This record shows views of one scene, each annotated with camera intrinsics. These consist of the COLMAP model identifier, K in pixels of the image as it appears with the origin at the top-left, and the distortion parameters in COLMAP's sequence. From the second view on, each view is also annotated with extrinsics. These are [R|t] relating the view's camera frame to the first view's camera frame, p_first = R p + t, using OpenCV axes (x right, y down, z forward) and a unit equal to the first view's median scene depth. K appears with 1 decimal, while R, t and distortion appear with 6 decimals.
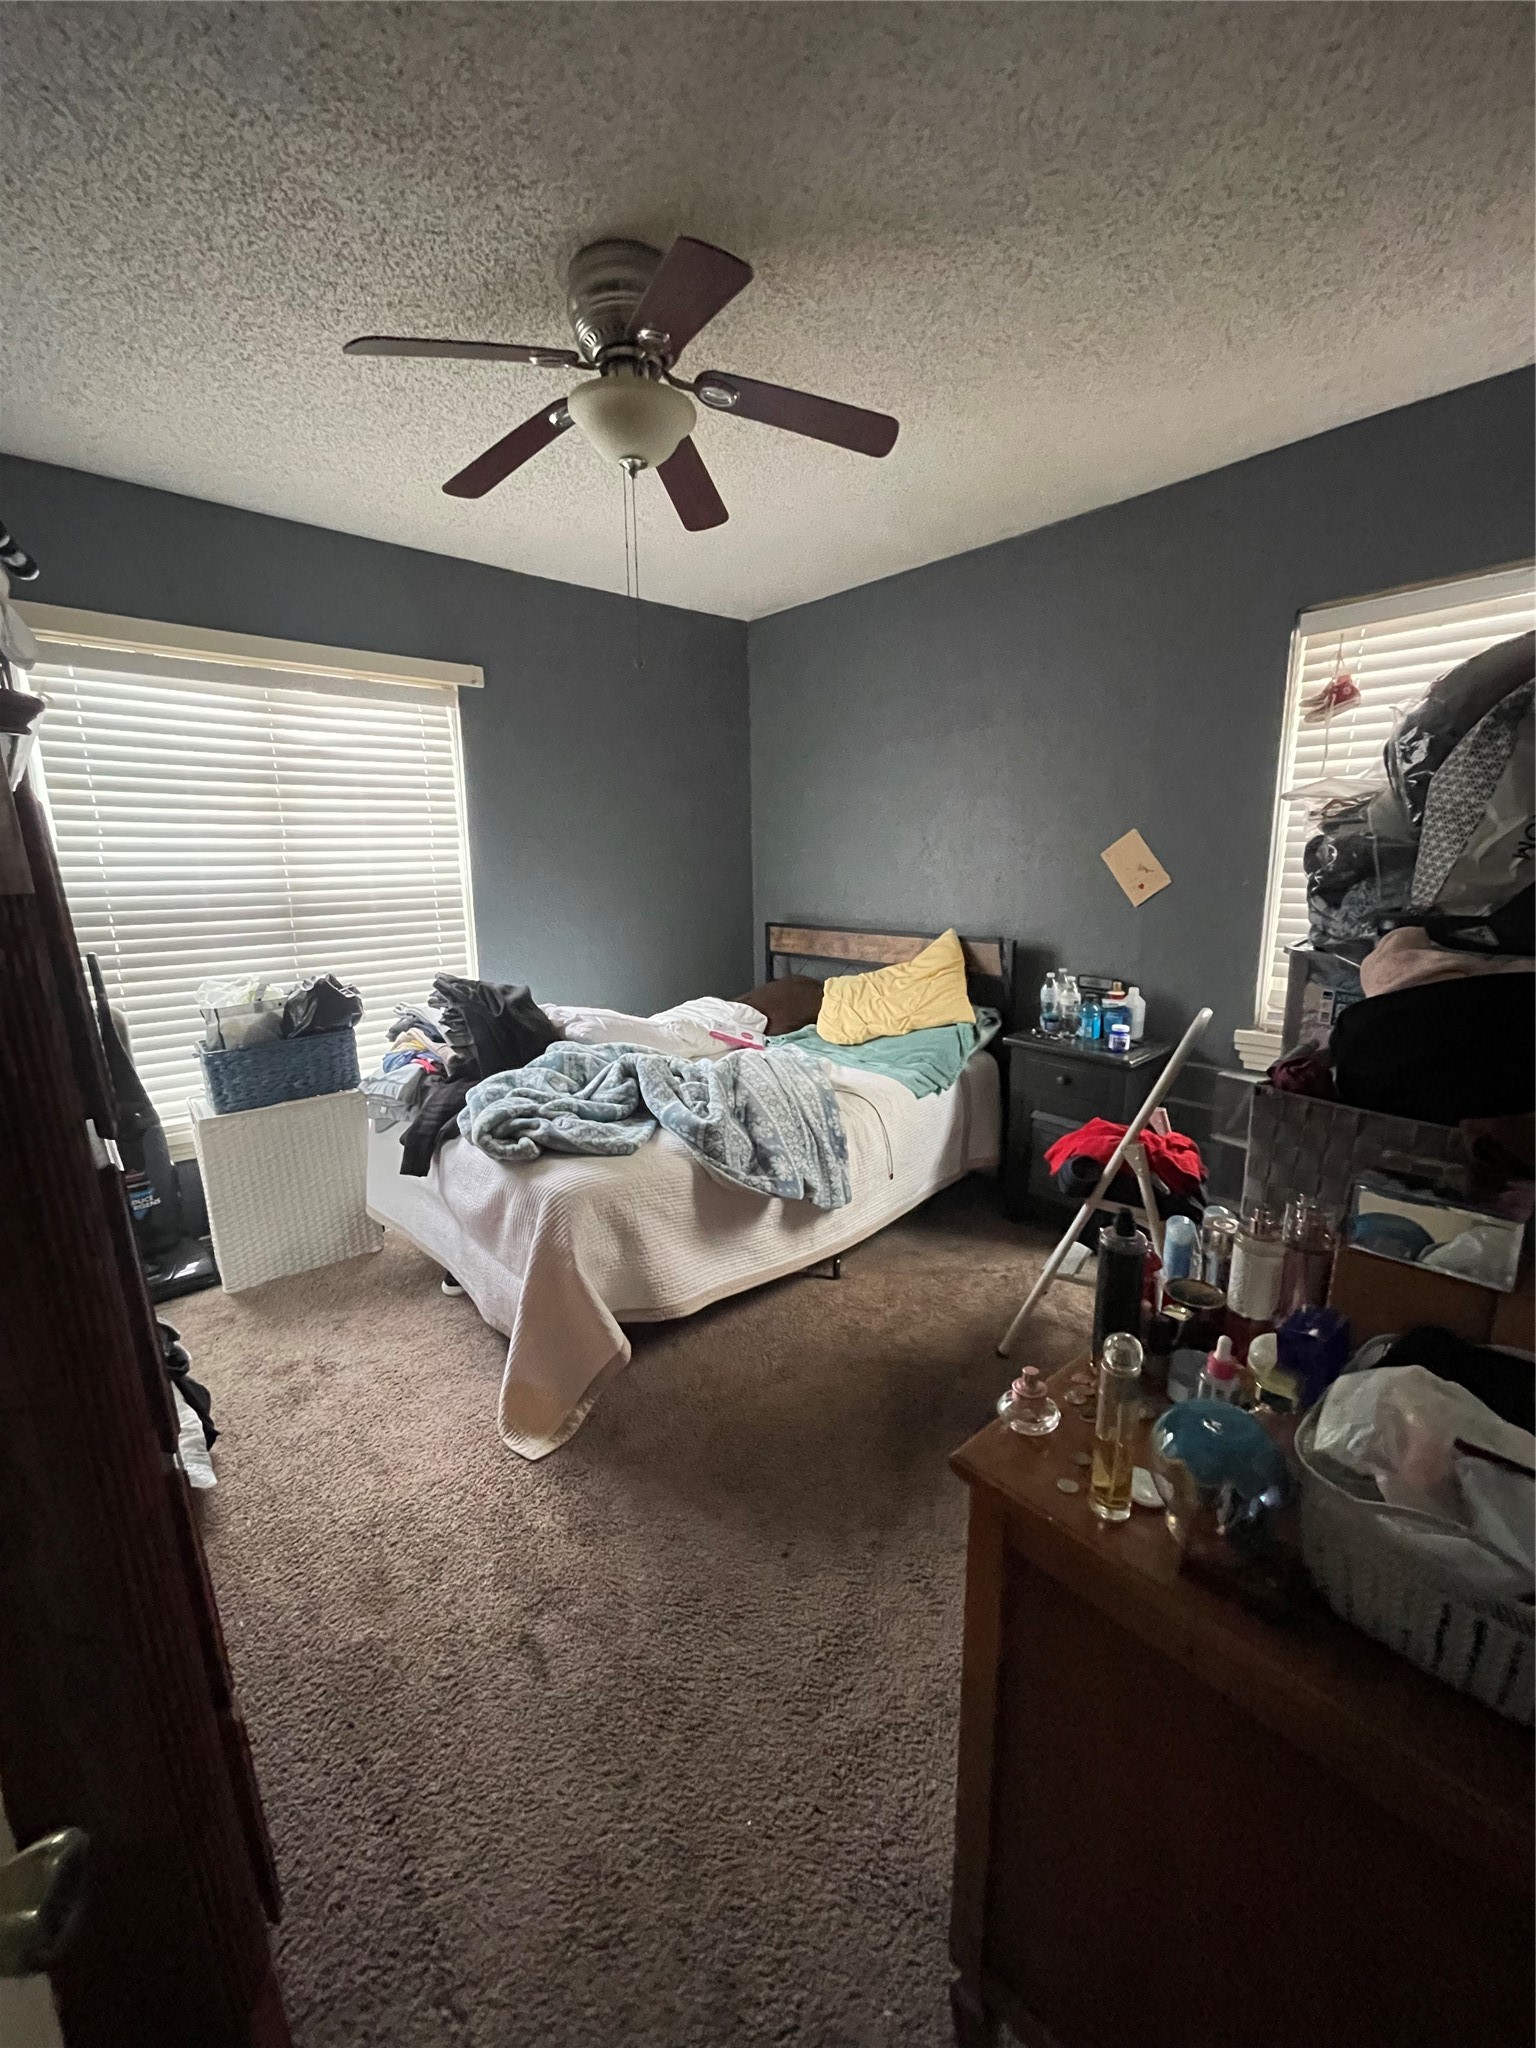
lens RADIAL K [[820.3, 0, 760.9], [0, 820.3, 1021.2], [0, 0, 1]] dist [-0.002169, -0.000461]
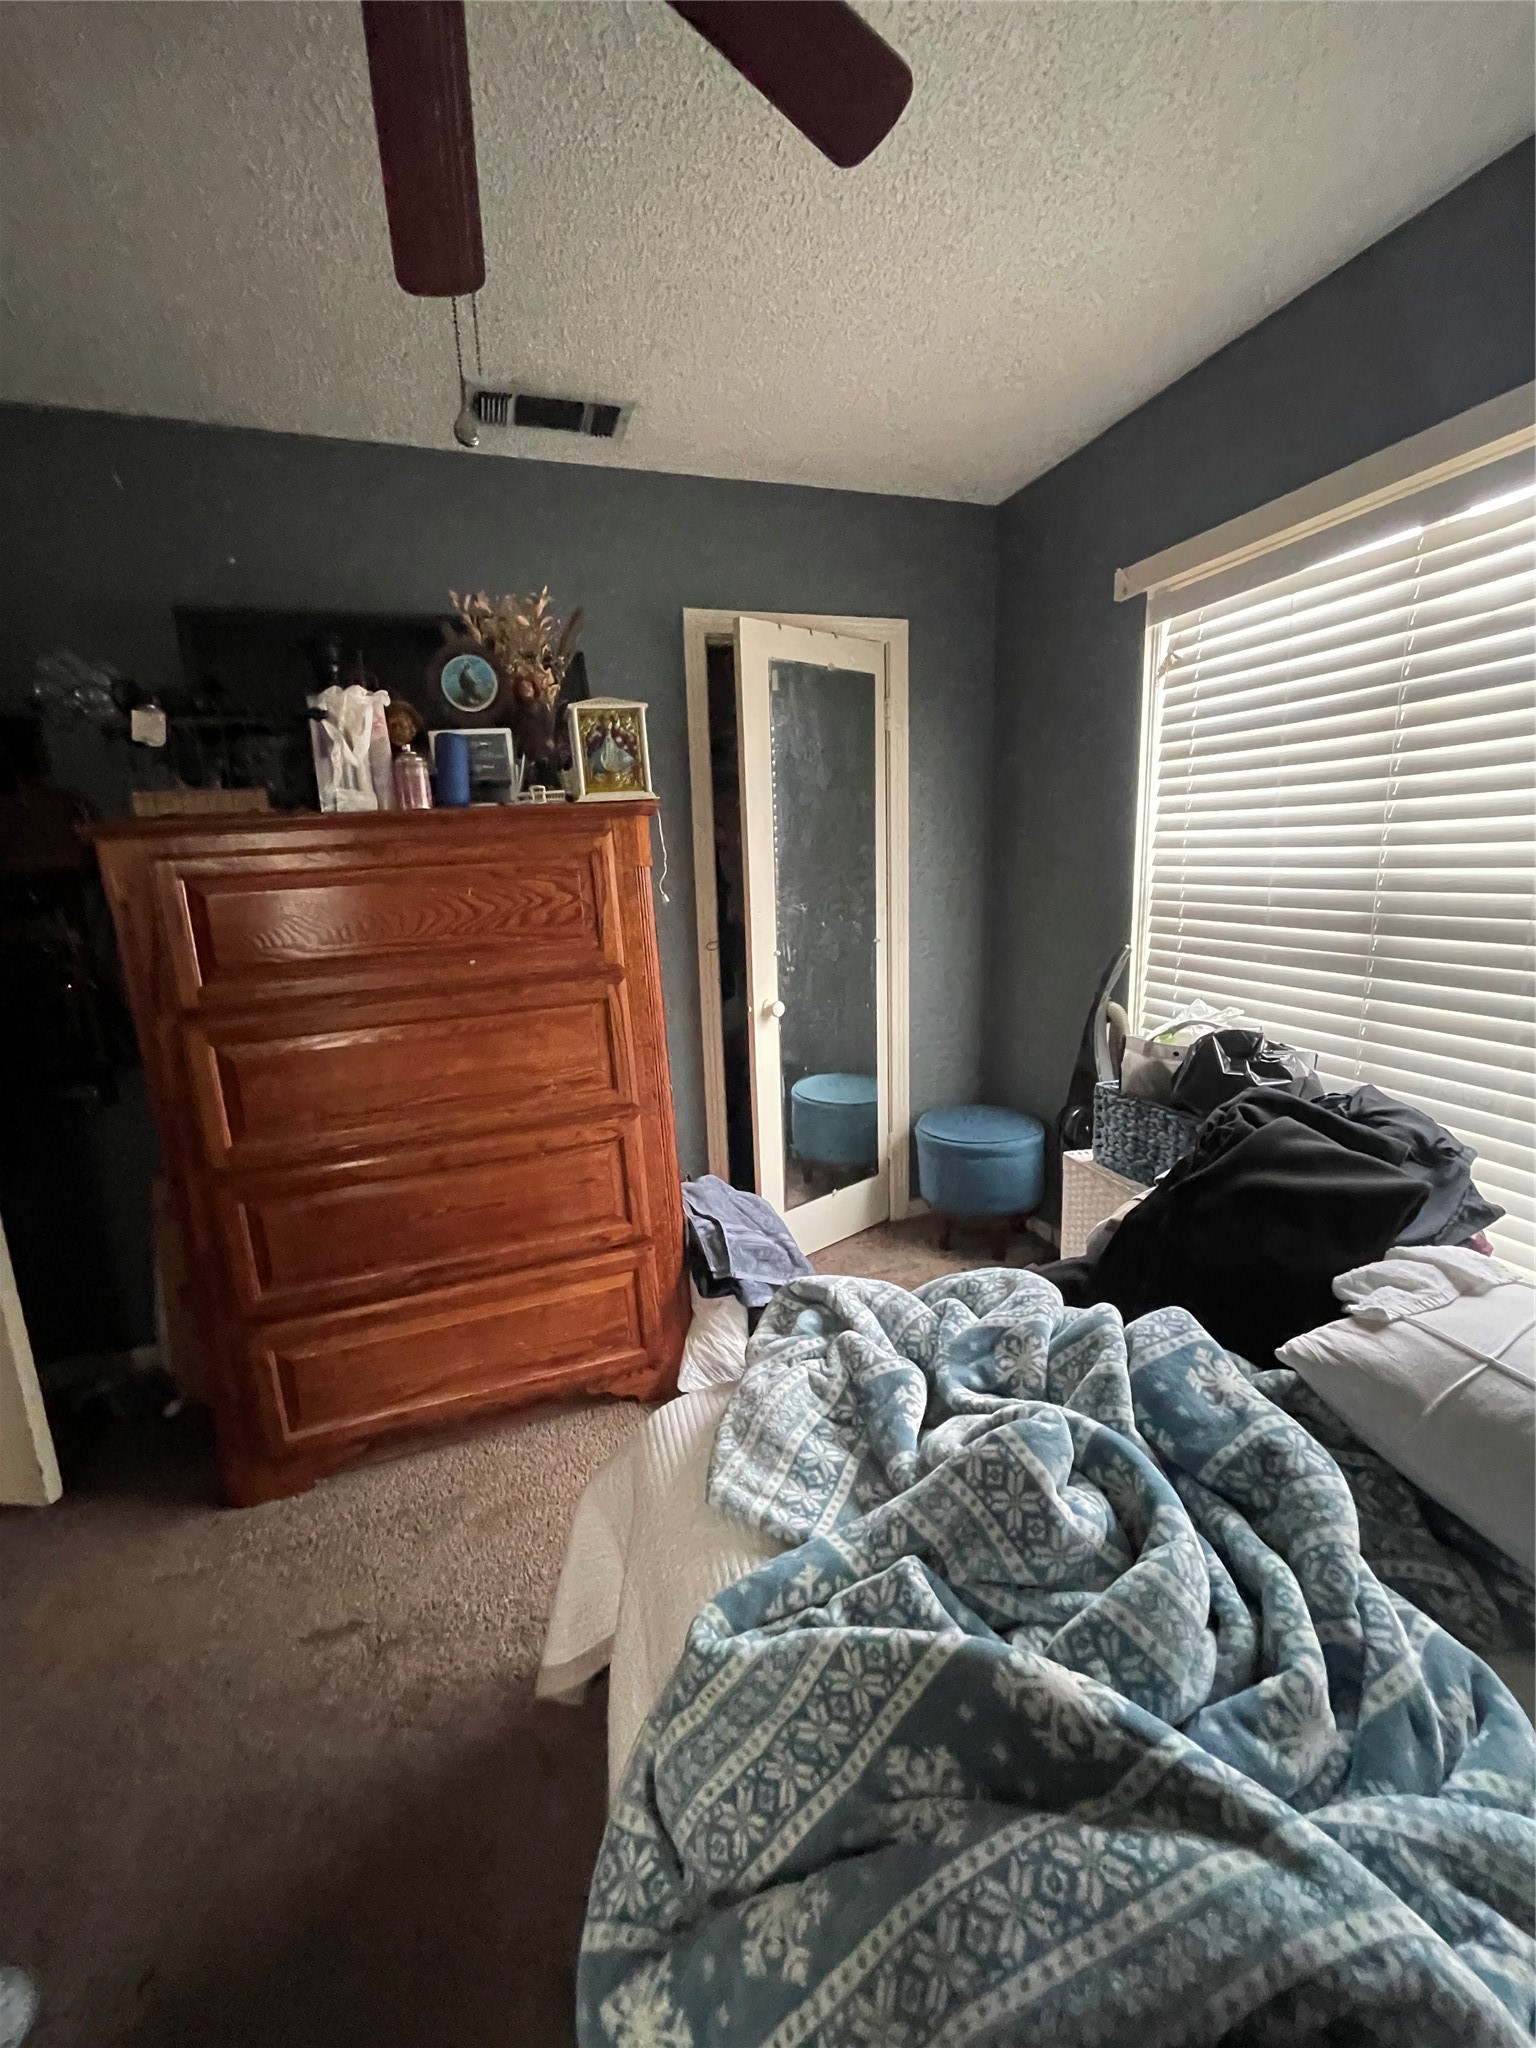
lens RADIAL K [[820.3, 0, 760.9], [0, 820.3, 1021.2], [0, 0, 1]] dist [-0.002169, -0.000461]
pose [[-0.386499, 0.211326, -0.897752, 0.142952], [-0.144450, 0.947512, 0.285228, -0.173984], [0.910907, 0.239921, -0.335687, 0.821153]]
